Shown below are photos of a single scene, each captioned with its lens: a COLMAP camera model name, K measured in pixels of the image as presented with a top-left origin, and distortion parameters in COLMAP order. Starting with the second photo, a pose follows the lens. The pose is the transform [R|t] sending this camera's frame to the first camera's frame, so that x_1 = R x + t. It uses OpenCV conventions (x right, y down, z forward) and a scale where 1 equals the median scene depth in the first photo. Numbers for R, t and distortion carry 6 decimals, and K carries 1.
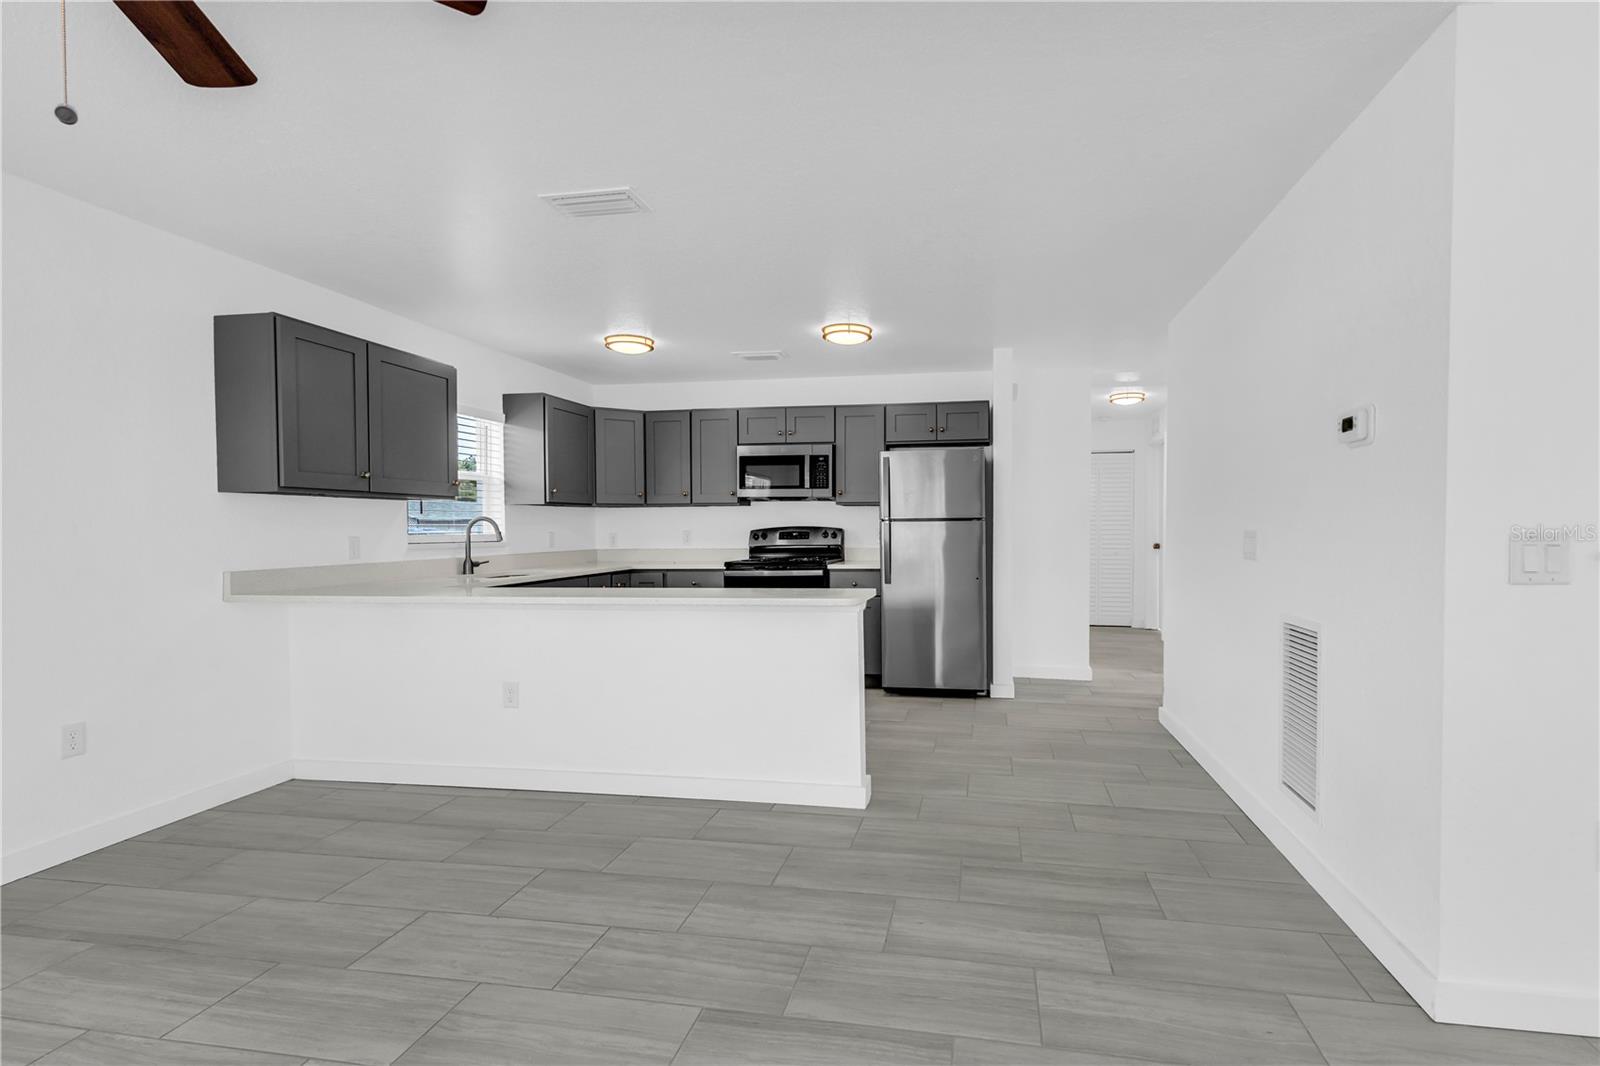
lens RADIAL K [[731.2, 0, 851.5], [0, 731.2, 540.9], [0, 0, 1]] dist [0.002241, 0.000241]
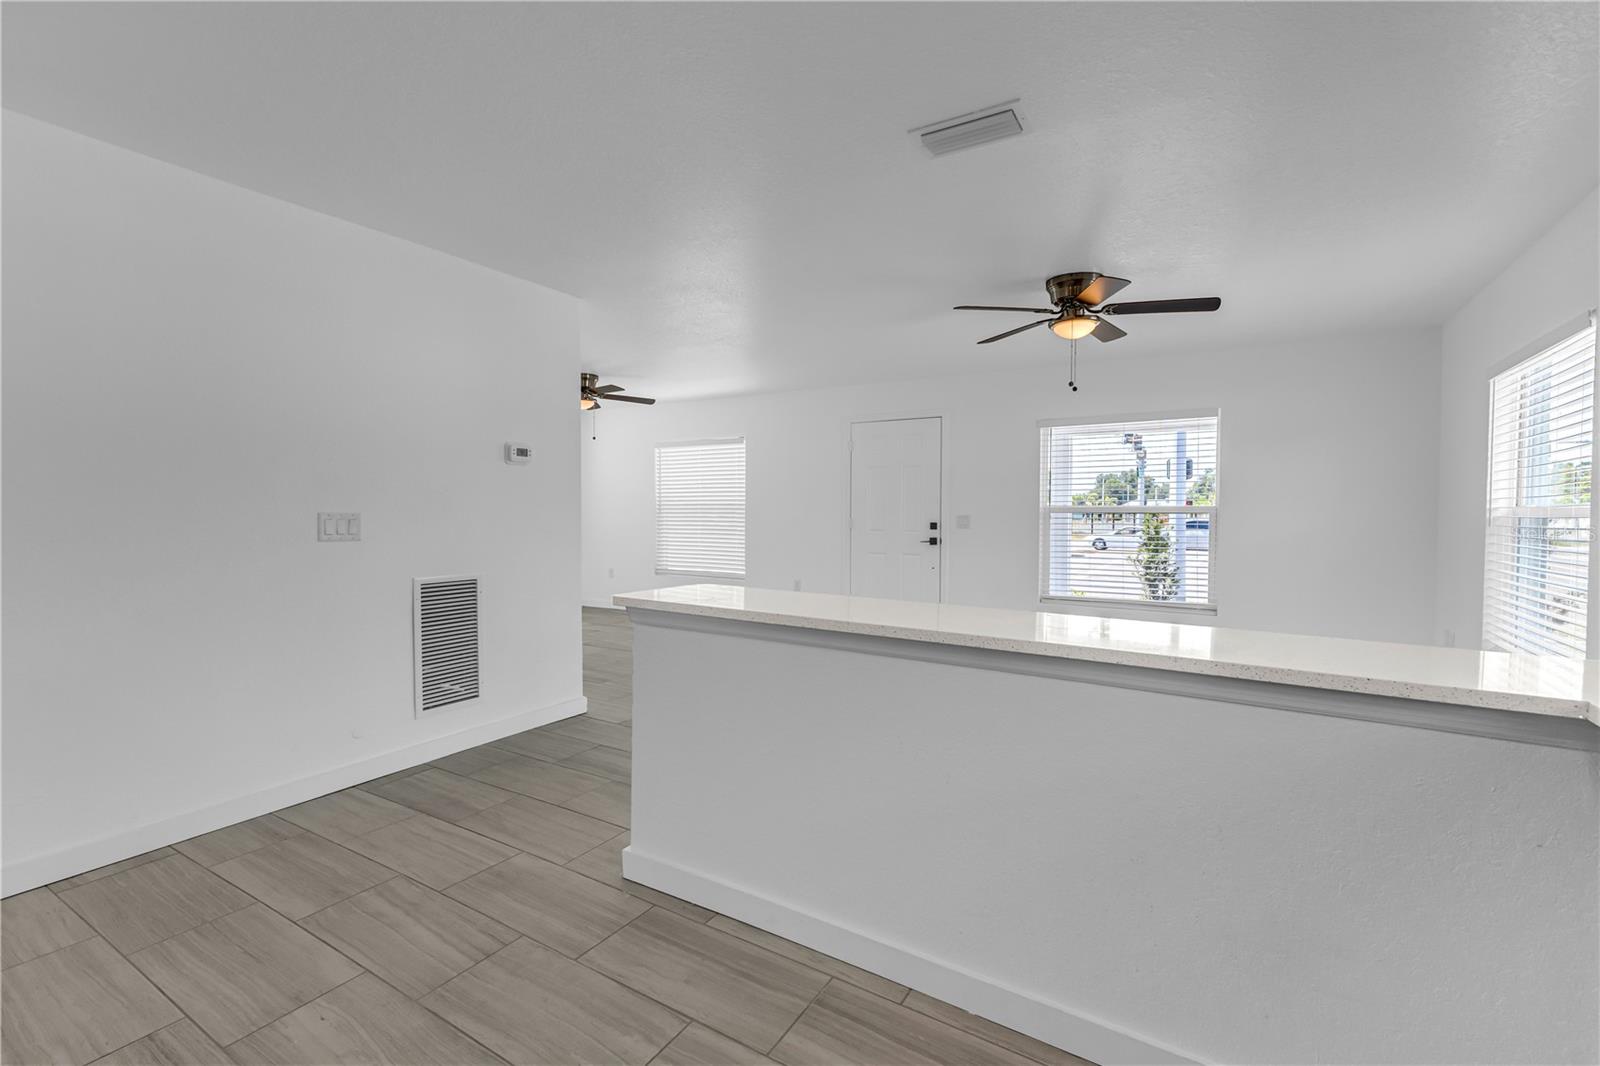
lens RADIAL K [[695.2, 0, 777.1], [0, 695.2, 535.1], [0, 0, 1]] dist [-0.019810, 0.000156]
pose [[-0.917806, -0.019045, 0.396573, -0.357029], [0.003736, 0.998390, 0.056592, -0.032760], [-0.397012, 0.053422, -0.916257, 1.453466]]
